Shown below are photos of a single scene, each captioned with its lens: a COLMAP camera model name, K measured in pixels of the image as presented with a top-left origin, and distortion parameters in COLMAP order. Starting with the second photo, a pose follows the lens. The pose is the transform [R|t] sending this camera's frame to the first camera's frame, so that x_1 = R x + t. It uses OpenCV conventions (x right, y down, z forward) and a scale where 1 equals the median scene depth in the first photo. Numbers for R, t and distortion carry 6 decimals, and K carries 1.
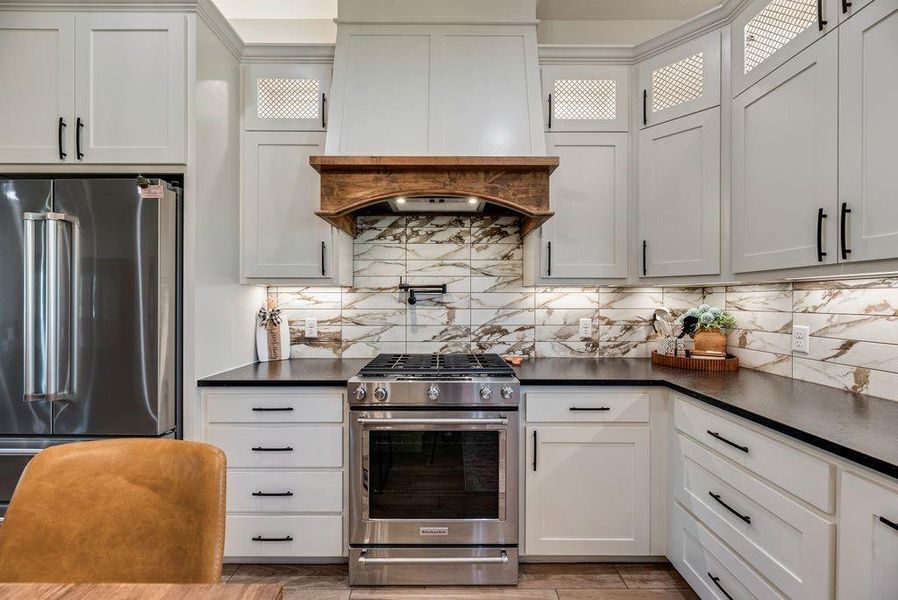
lens RADIAL K [[359.8, 0, 452.1], [0, 359.8, 301.0], [0, 0, 1]] dist [-0.002401, 0.000643]
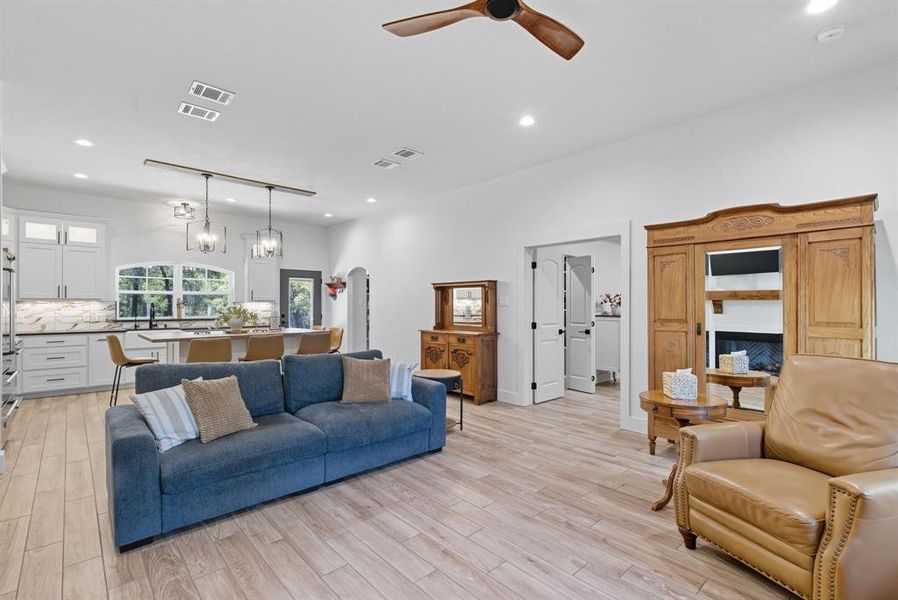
lens RADIAL K [[408.8, 0, 448.1], [0, 408.8, 304.3], [0, 0, 1]] dist [0.000735, 0.000266]
pose [[-0.665493, 0.000210, 0.746404, -3.108116], [0.000142, 1.000000, -0.000155, -0.016842], [-0.746404, 0.000002, -0.665493, 0.428382]]
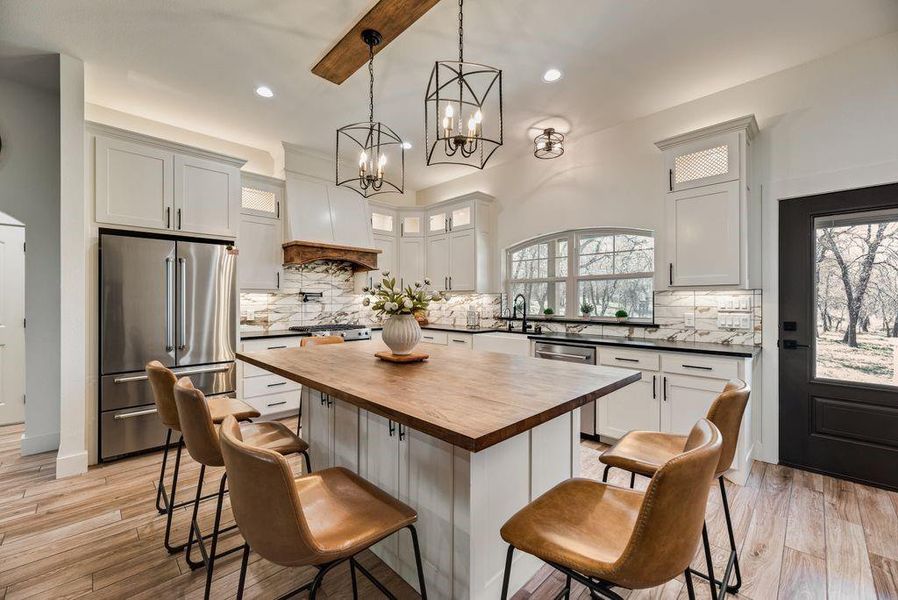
lens RADIAL K [[359.8, 0, 446.0], [0, 359.8, 299.0], [0, 0, 1]] dist [-0.002401, 0.000643]
pose [[0.719568, 0.000382, 0.694421, -0.955974], [0.001350, 0.999997, -0.001949, -0.003222], [-0.694420, 0.002340, 0.719566, -1.023480]]
